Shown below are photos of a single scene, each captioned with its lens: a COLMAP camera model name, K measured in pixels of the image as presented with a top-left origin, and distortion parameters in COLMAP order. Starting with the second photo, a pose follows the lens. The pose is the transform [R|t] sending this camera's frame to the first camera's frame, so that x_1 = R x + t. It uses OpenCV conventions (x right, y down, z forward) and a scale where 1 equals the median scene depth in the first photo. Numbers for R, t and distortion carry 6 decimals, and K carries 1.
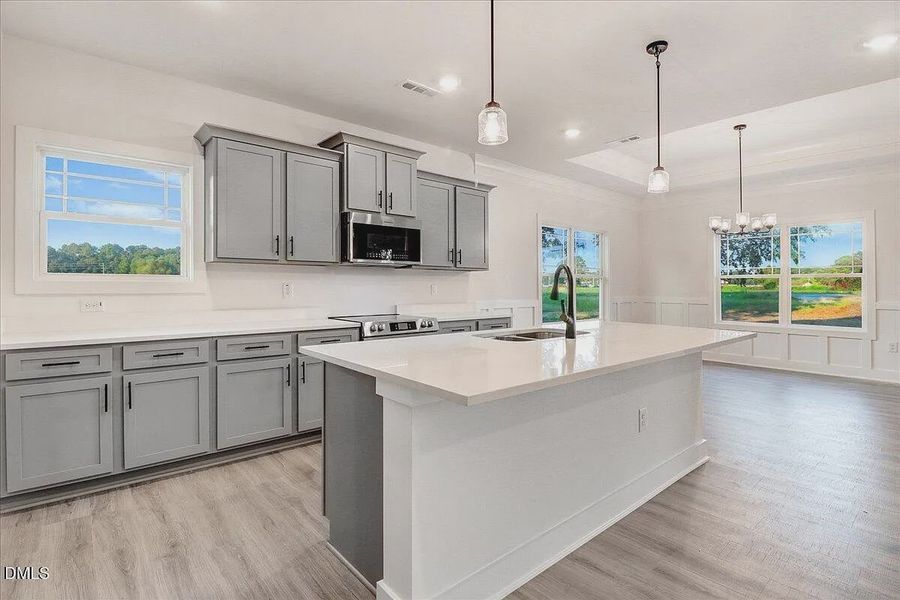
lens RADIAL K [[441.3, 0, 451.0], [0, 441.3, 284.9], [0, 0, 1]] dist [-0.036866, -0.000161]
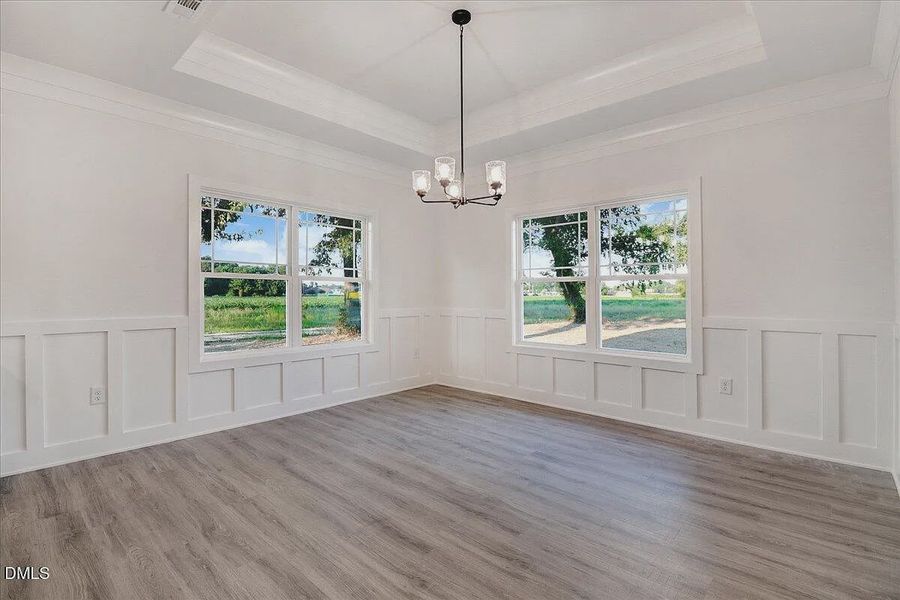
lens RADIAL K [[428.0, 0, 467.4], [0, 428.0, 290.7], [0, 0, 1]] dist [-0.002520, -0.018194]
pose [[0.988153, 0.000068, 0.153472, 0.547207], [0.000947, 0.999978, -0.006544, 0.003376], [-0.153469, 0.006612, 0.988131, 0.408005]]
